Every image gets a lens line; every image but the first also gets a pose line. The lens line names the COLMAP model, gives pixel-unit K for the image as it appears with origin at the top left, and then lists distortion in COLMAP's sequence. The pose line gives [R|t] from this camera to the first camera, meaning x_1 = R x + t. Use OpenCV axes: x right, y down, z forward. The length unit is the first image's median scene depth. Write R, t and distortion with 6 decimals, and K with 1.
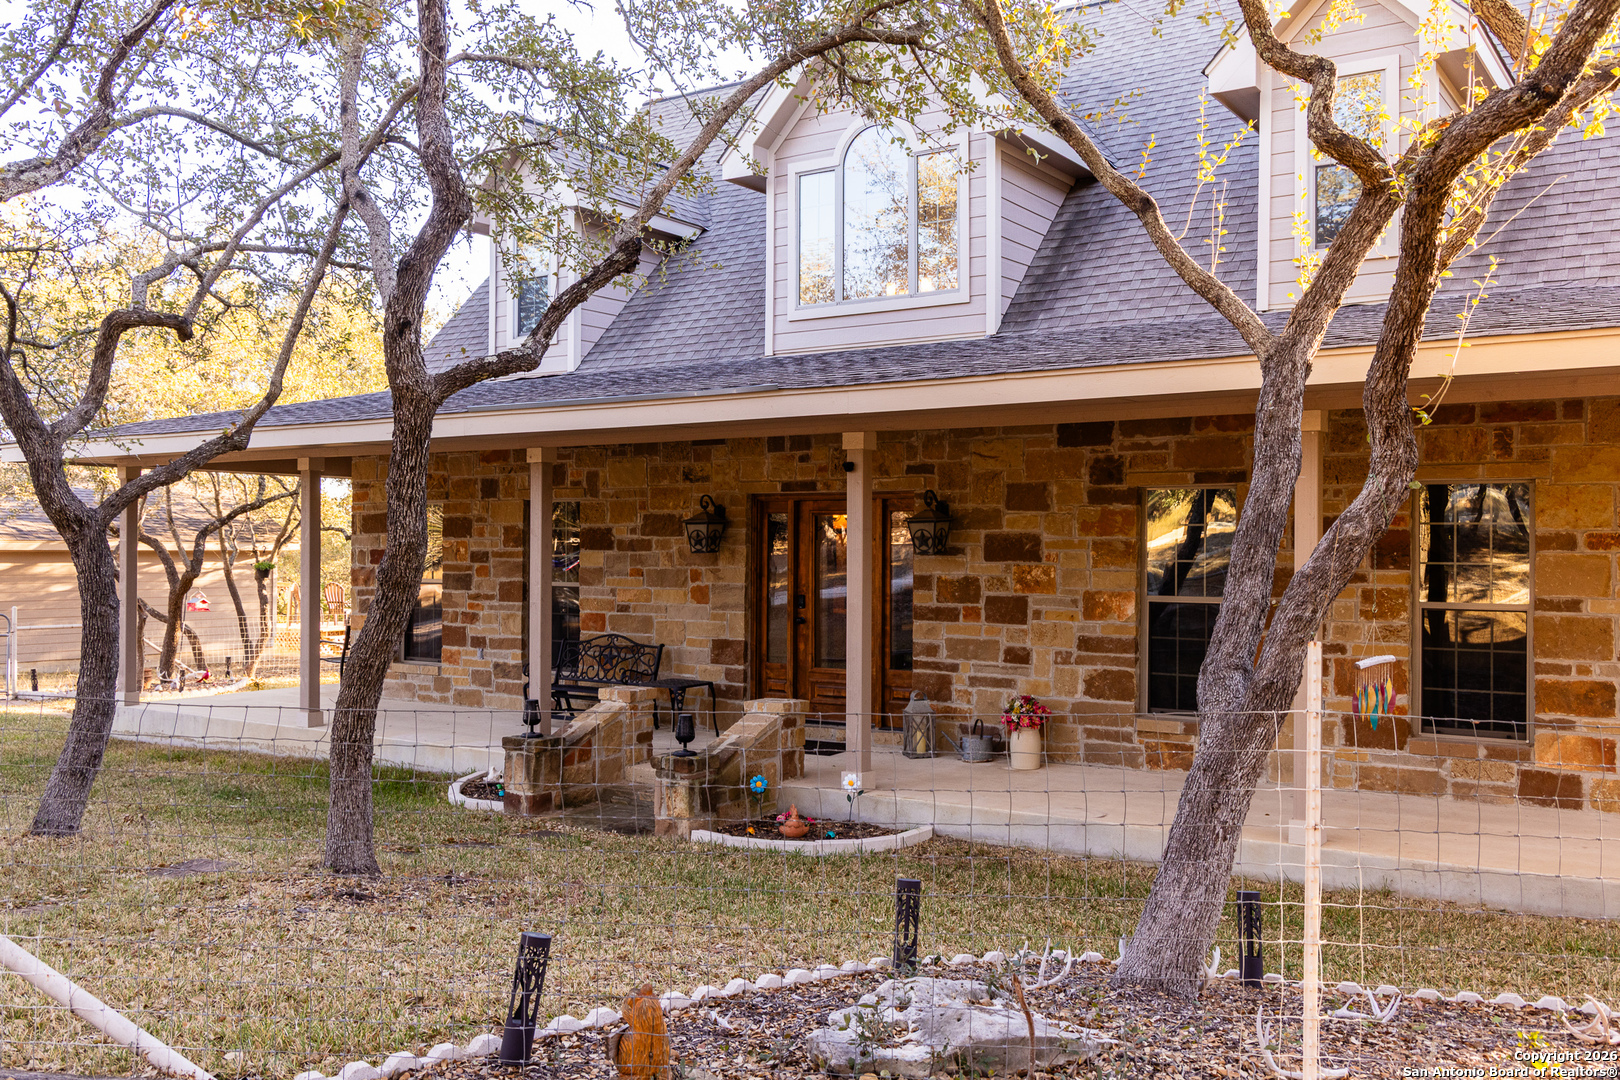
lens RADIAL K [[1441.2, 0, 809.1], [0, 1441.2, 538.6], [0, 0, 1]] dist [-0.007236, 0.000478]
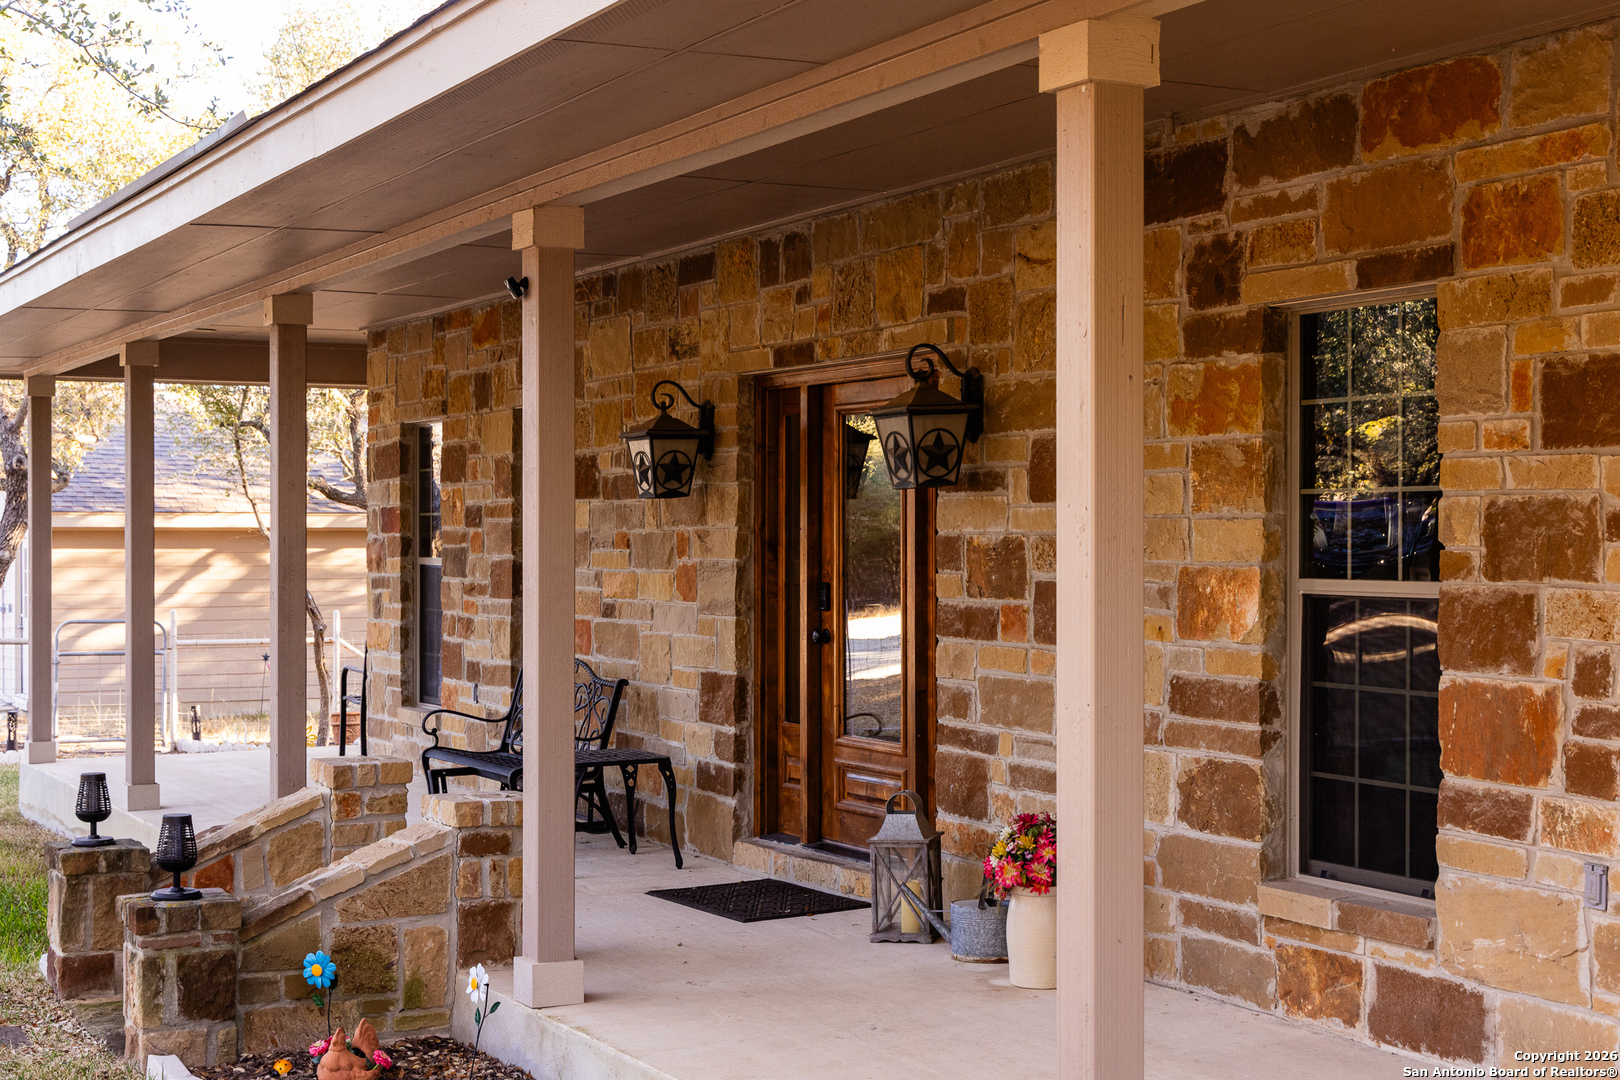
lens RADIAL K [[2405.9, 0, 810.1], [0, 2405.9, 542.9], [0, 0, 1]] dist [0.019667, 0.000000]
pose [[0.876471, -0.004520, -0.481433, 0.427366], [0.008715, 0.999941, 0.006478, 0.023542], [0.481375, -0.009874, 0.876459, 0.340778]]
